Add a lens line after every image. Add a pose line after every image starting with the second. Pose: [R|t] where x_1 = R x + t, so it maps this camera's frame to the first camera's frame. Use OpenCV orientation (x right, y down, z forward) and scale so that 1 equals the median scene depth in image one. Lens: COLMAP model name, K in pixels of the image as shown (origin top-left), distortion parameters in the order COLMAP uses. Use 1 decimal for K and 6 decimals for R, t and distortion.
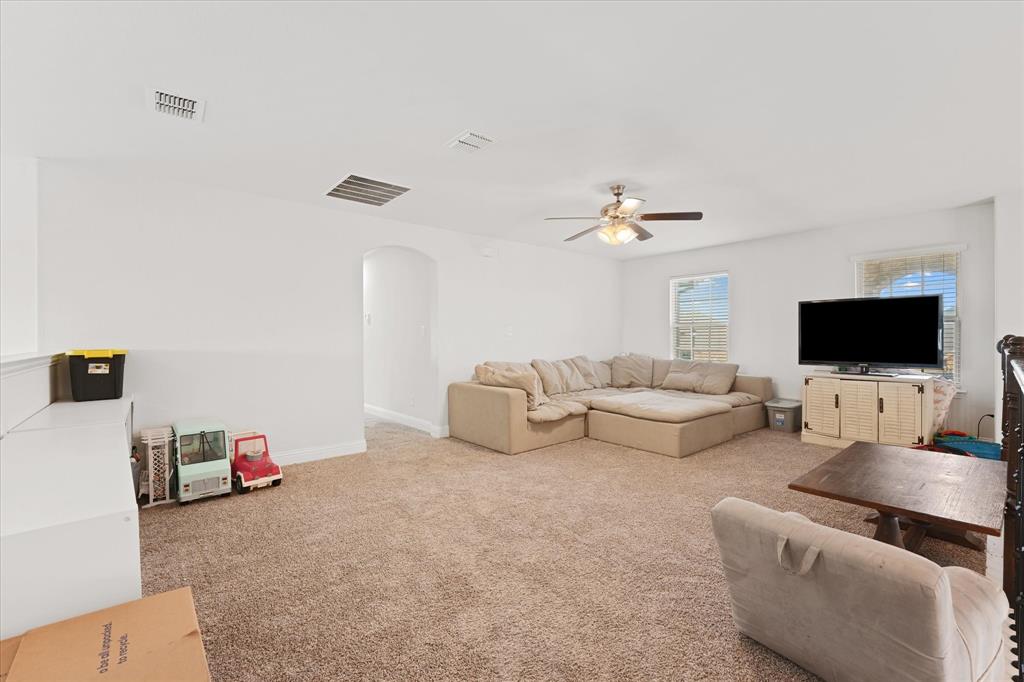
lens RADIAL K [[422.4, 0, 509.1], [0, 422.4, 335.4], [0, 0, 1]] dist [-0.014652, -0.000049]
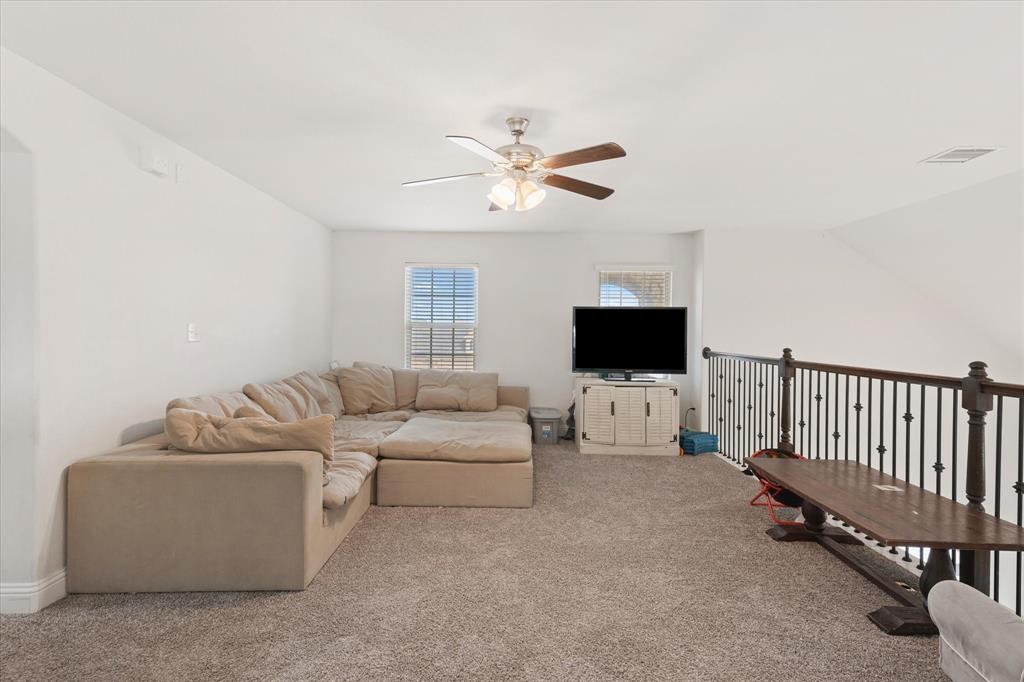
lens RADIAL K [[485.8, 0, 510.4], [0, 485.8, 336.8], [0, 0, 1]] dist [0.048291, -0.000309]
pose [[0.659441, 0.004398, 0.751743, -0.241075], [-0.015622, 0.999847, 0.007854, -0.018950], [-0.751594, -0.016923, 0.659409, 0.384497]]
